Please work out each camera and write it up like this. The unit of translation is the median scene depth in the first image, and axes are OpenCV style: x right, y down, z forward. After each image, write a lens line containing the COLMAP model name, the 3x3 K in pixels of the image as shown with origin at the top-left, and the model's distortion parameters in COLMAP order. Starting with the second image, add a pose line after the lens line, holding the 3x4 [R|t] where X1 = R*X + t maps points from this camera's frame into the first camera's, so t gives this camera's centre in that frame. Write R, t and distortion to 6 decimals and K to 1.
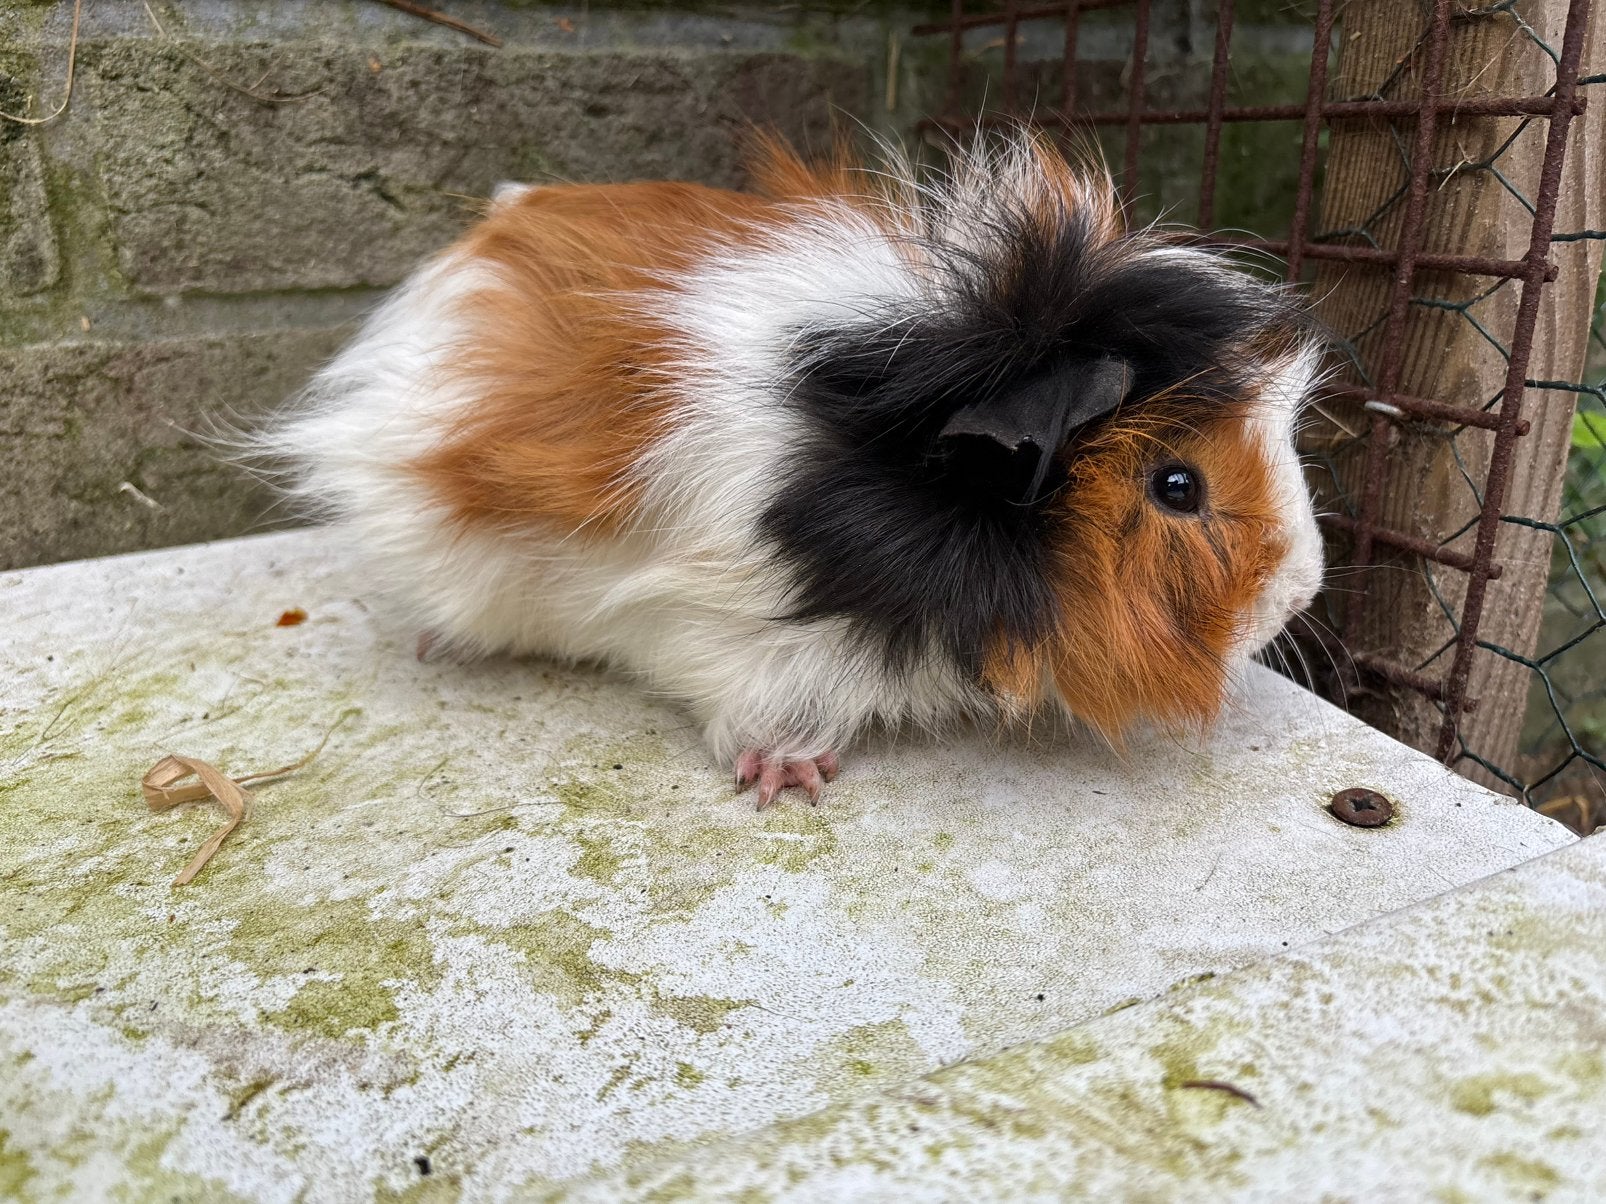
lens RADIAL K [[1343.2, 0, 762.0], [0, 1343.2, 577.8], [0, 0, 1]] dist [0.006268, -0.028590]
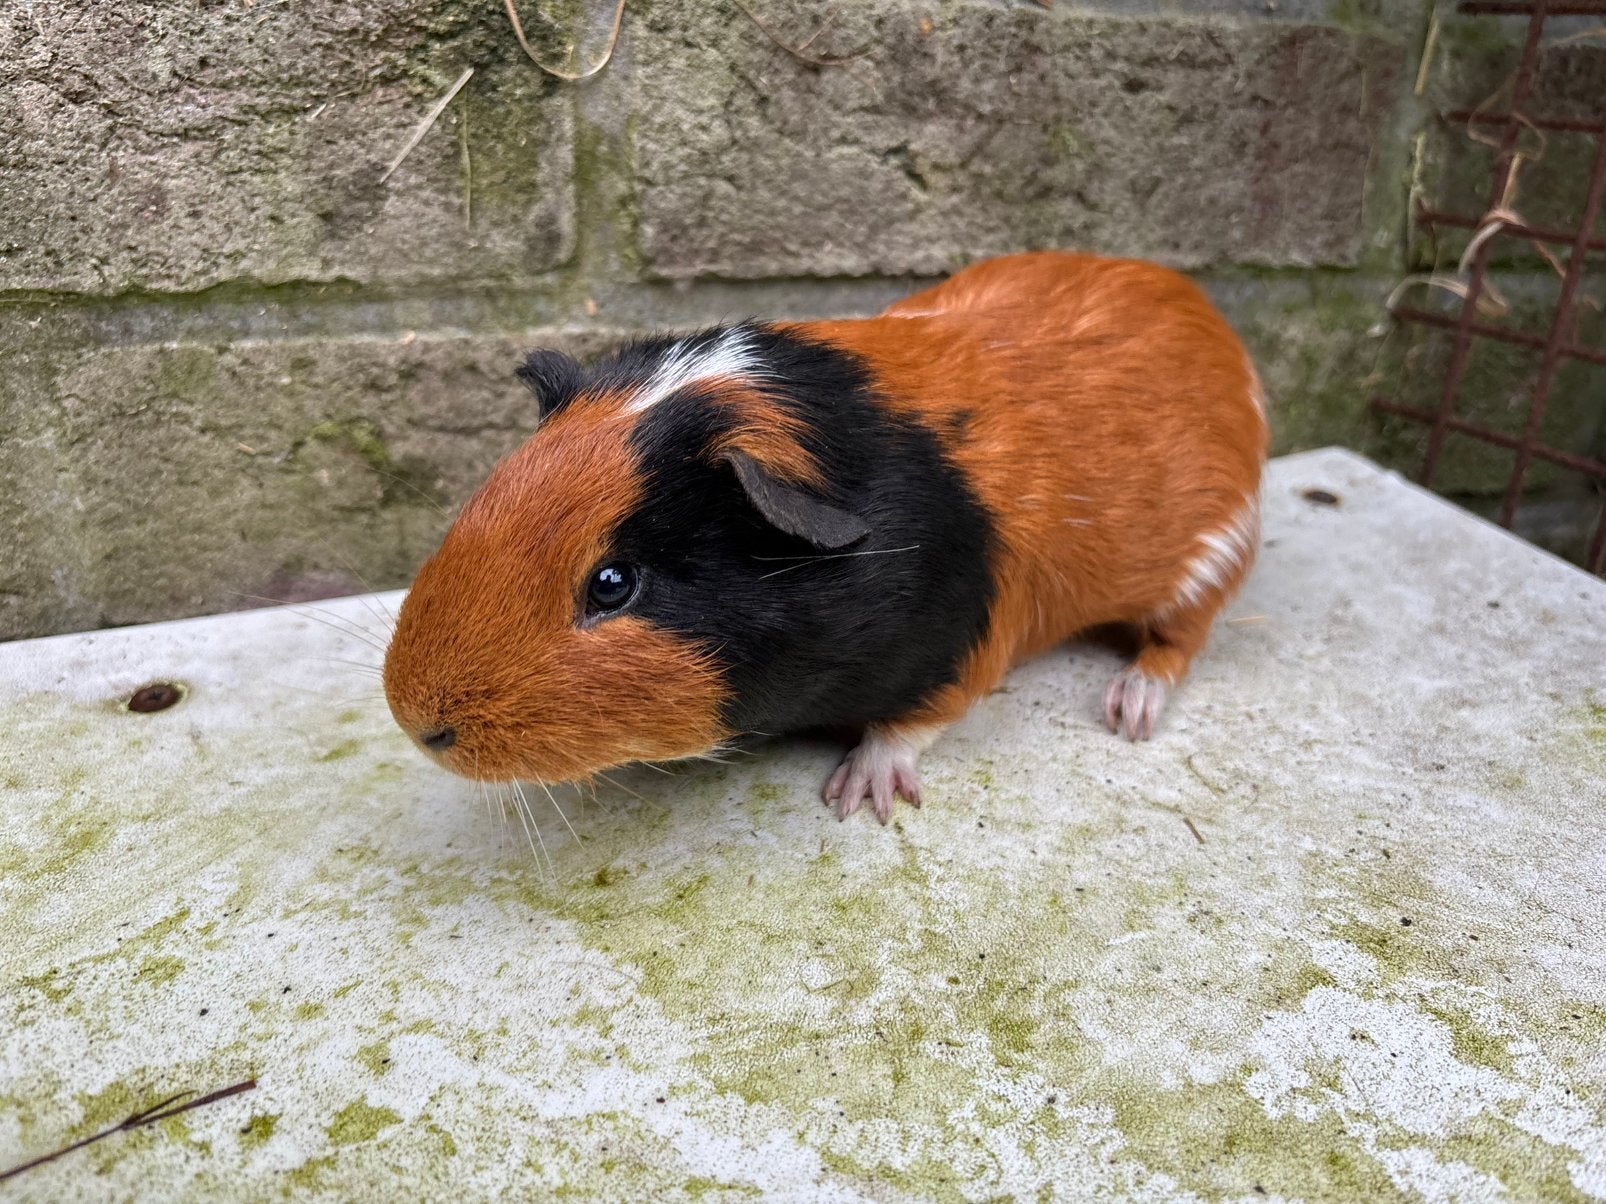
lens RADIAL K [[1343.2, 0, 765.3], [0, 1343.2, 579.8], [0, 0, 1]] dist [0.006268, -0.028590]
pose [[0.998507, 0.054534, -0.003148, -0.474496], [-0.054216, 0.996419, 0.064881, -0.092761], [0.006675, -0.064614, 0.997888, 0.129642]]
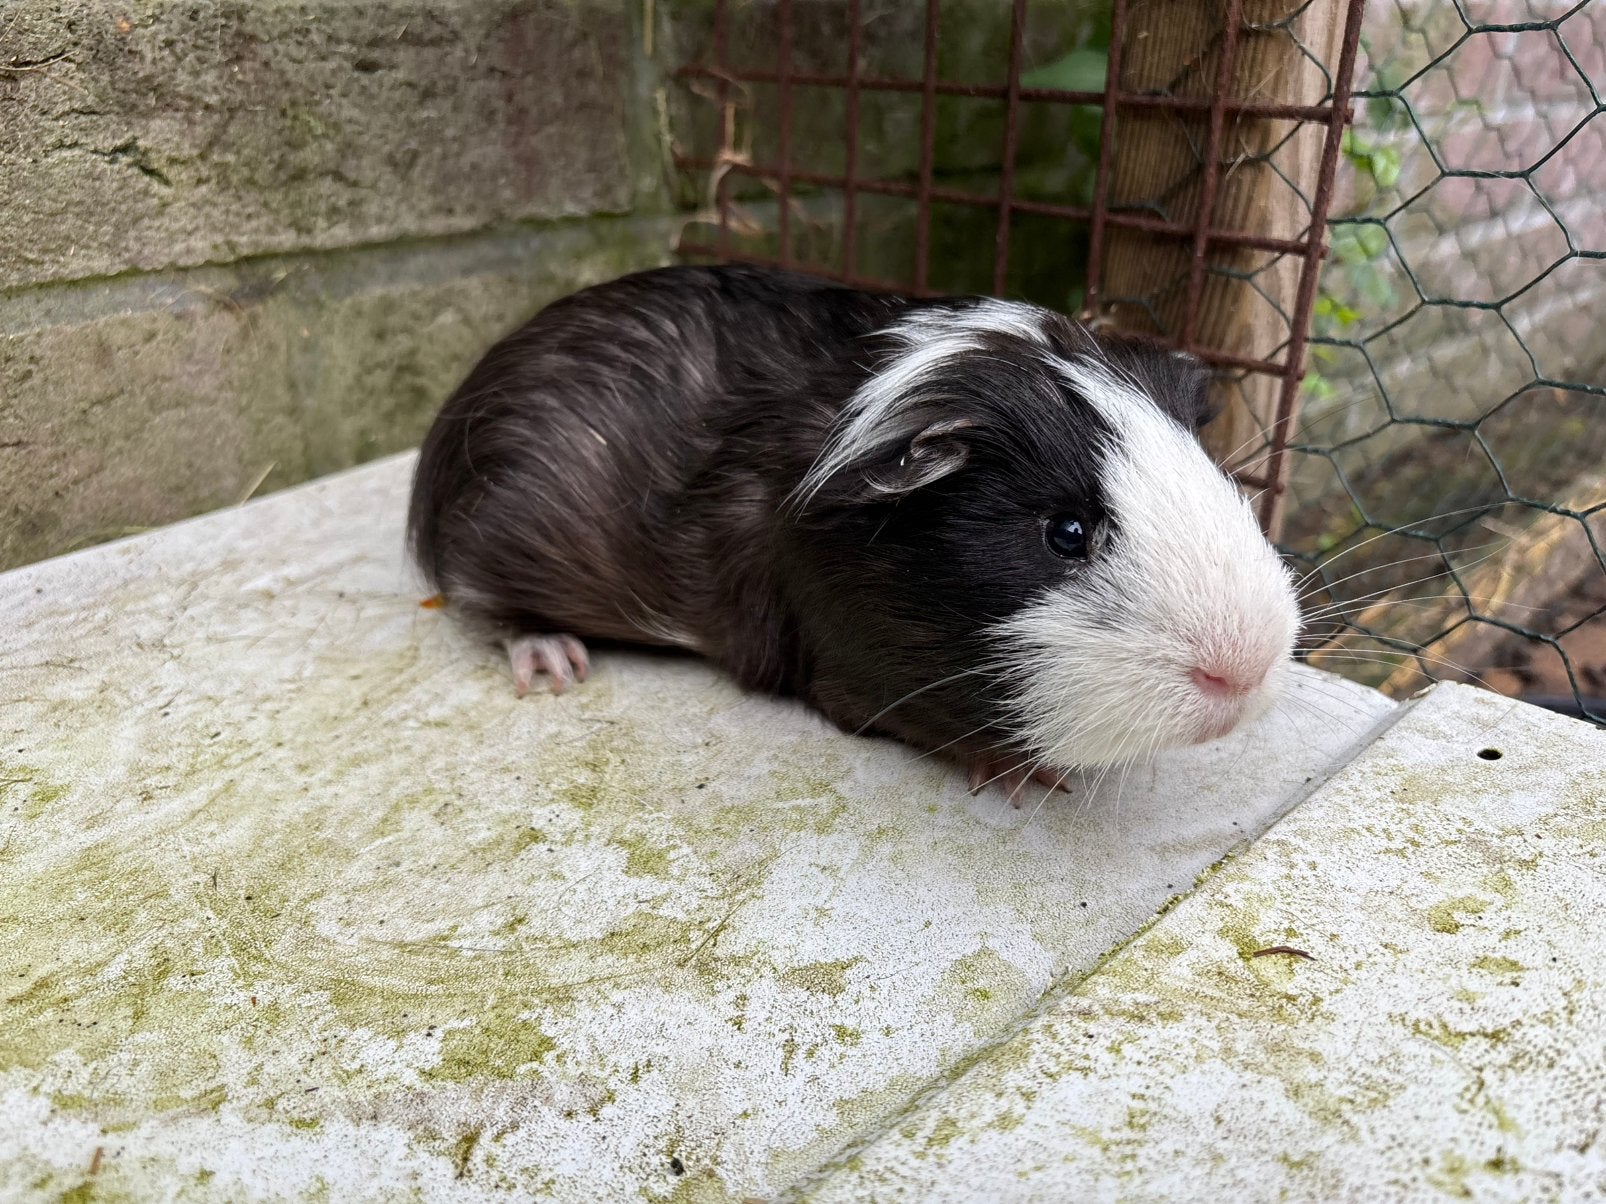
lens RADIAL K [[1343.2, 0, 815.0], [0, 1343.2, 600.8], [0, 0, 1]] dist [0.006268, -0.028590]
pose [[0.935043, -0.135122, 0.327776, -0.258502], [0.096107, 0.986511, 0.132516, -0.099251], [-0.341260, -0.092406, 0.935416, -0.031101]]
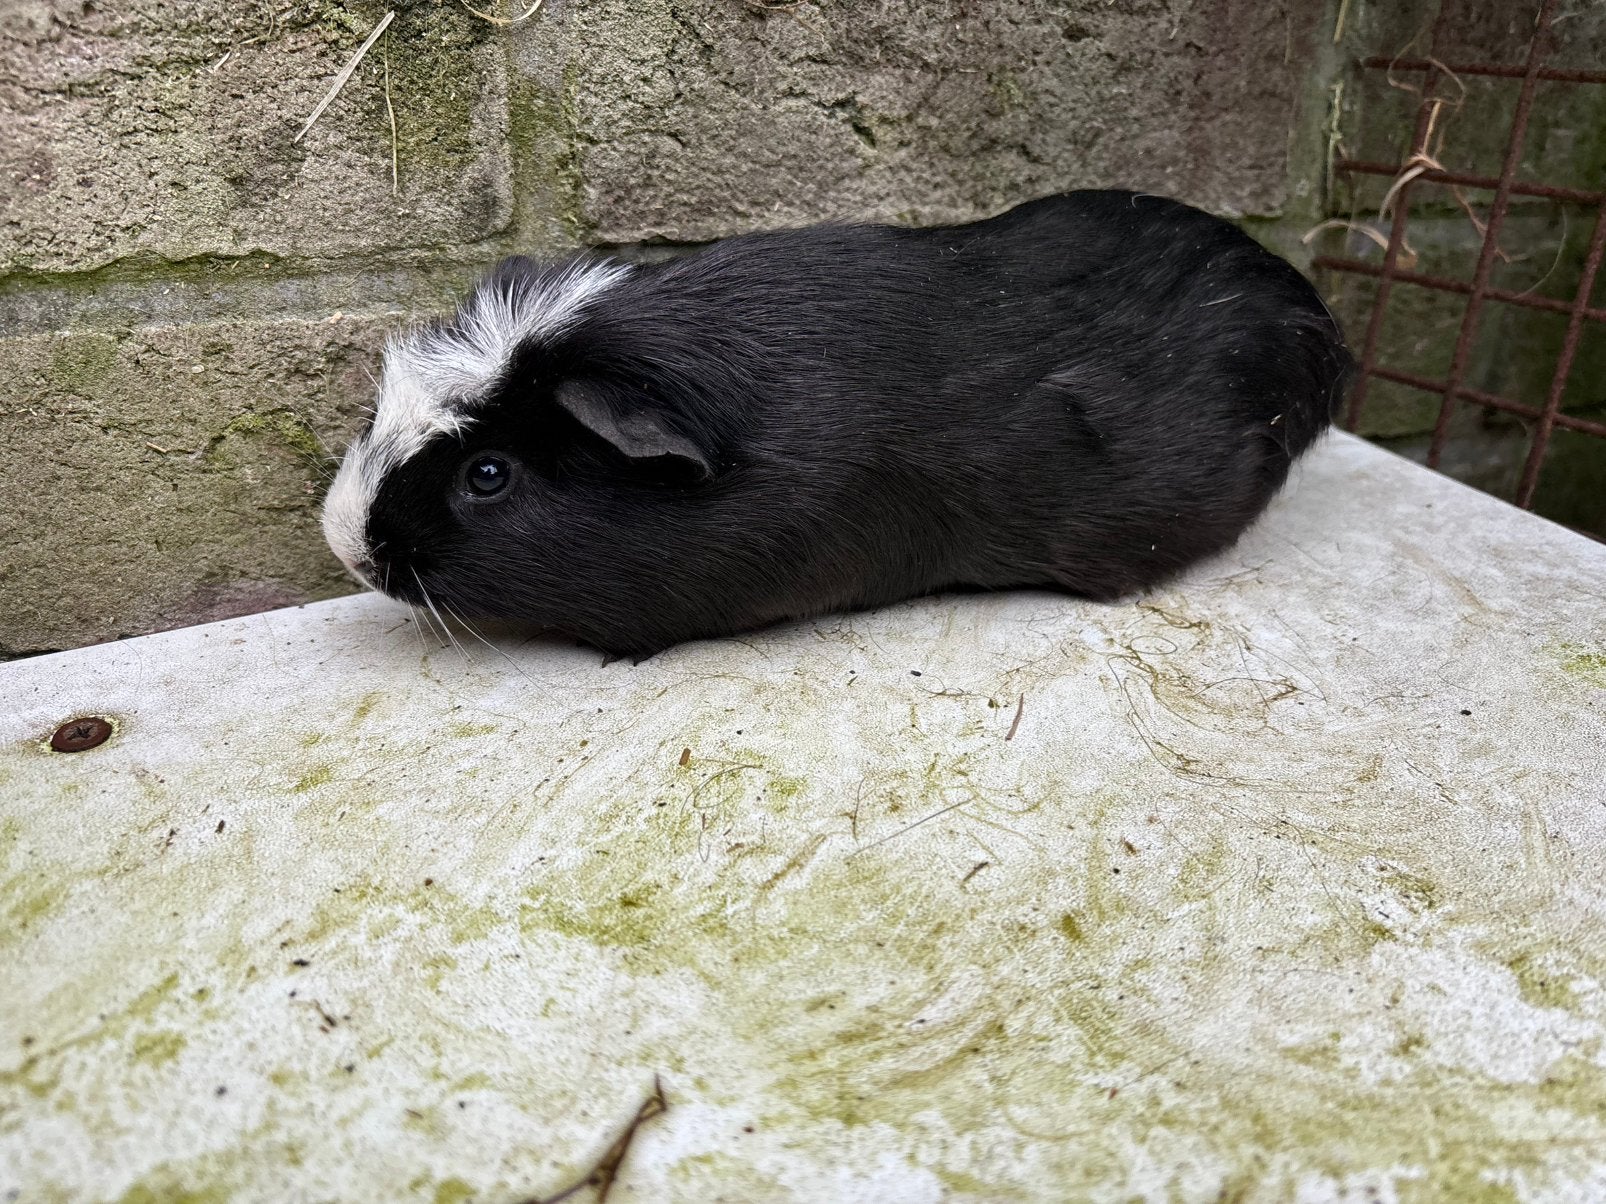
lens RADIAL K [[1343.2, 0, 792.1], [0, 1343.2, 601.4], [0, 0, 1]] dist [0.006268, -0.028590]
pose [[0.991452, -0.005049, 0.130372, -0.572800], [-0.007821, 0.995154, 0.098013, -0.093227], [-0.130235, -0.098195, 0.986609, 0.189292]]
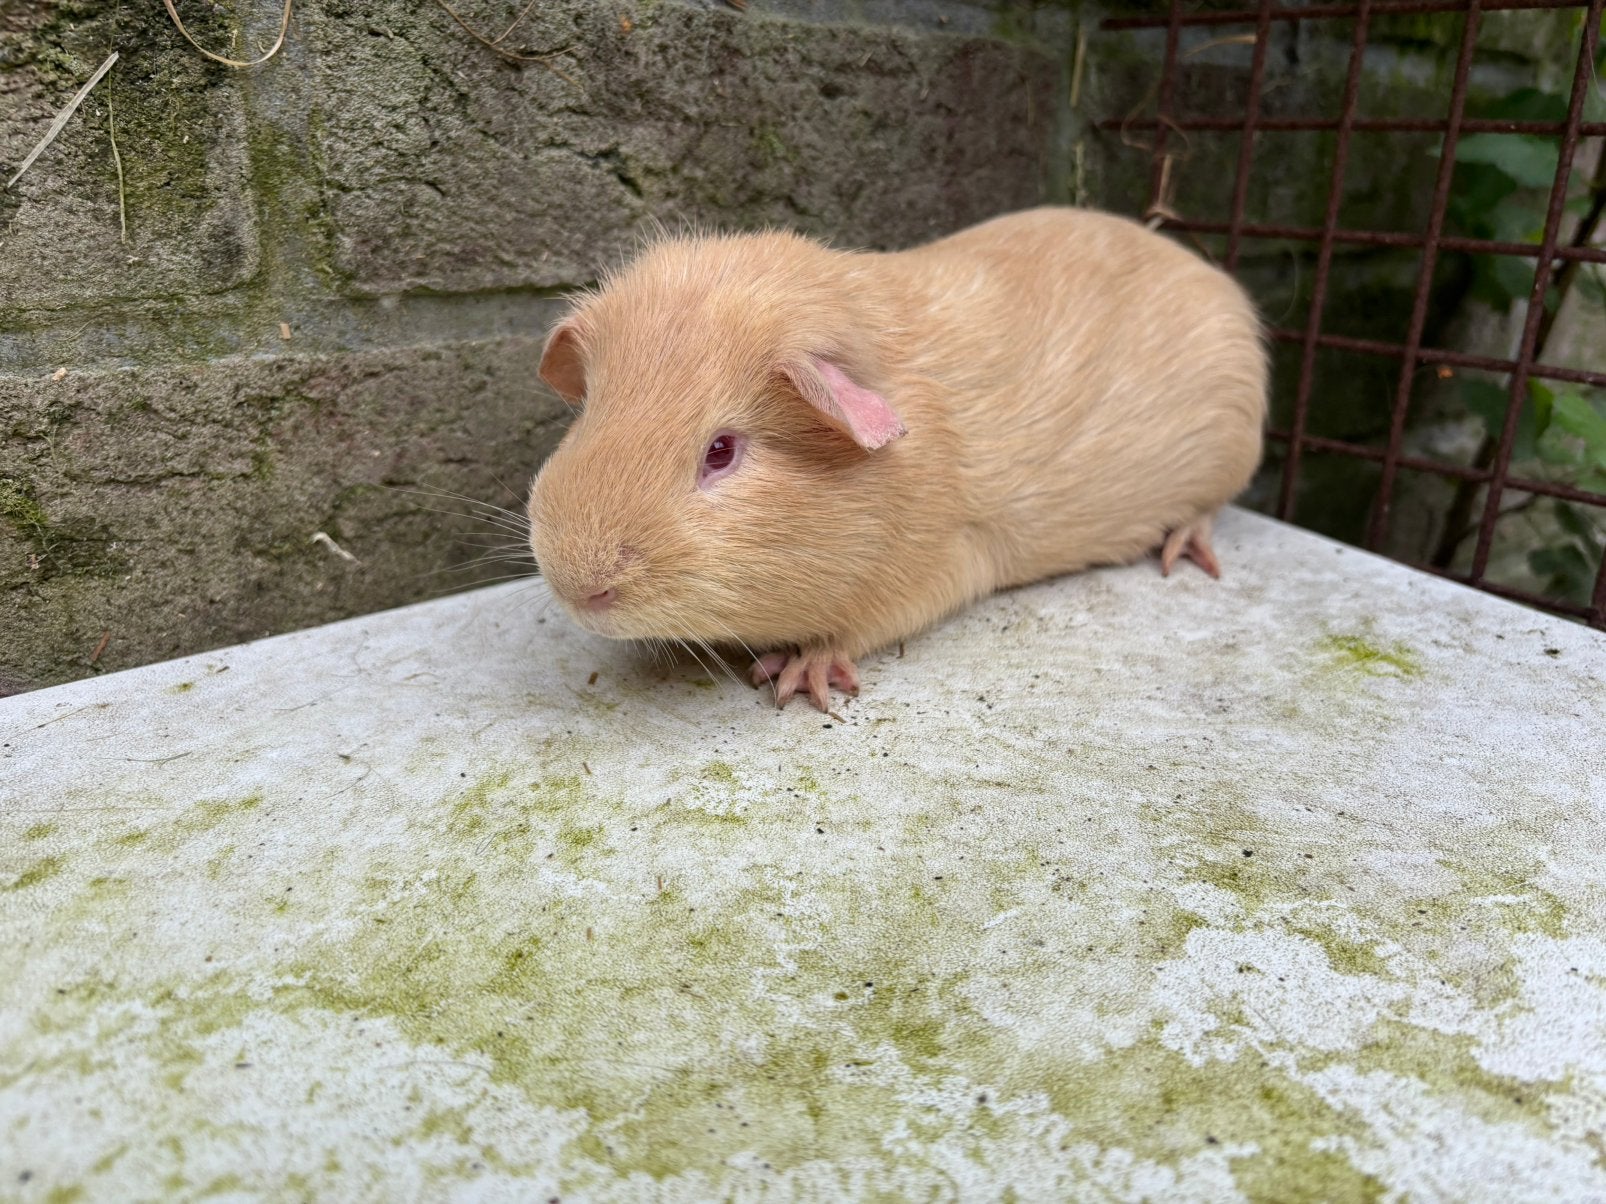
lens RADIAL K [[1343.2, 0, 822.0], [0, 1343.2, 568.0], [0, 0, 1]] dist [0.006268, -0.028590]
pose [[0.955734, -0.050292, 0.289902, -0.552986], [0.052137, 0.998639, 0.001361, -0.046034], [-0.289576, 0.013814, 0.957055, 0.211625]]
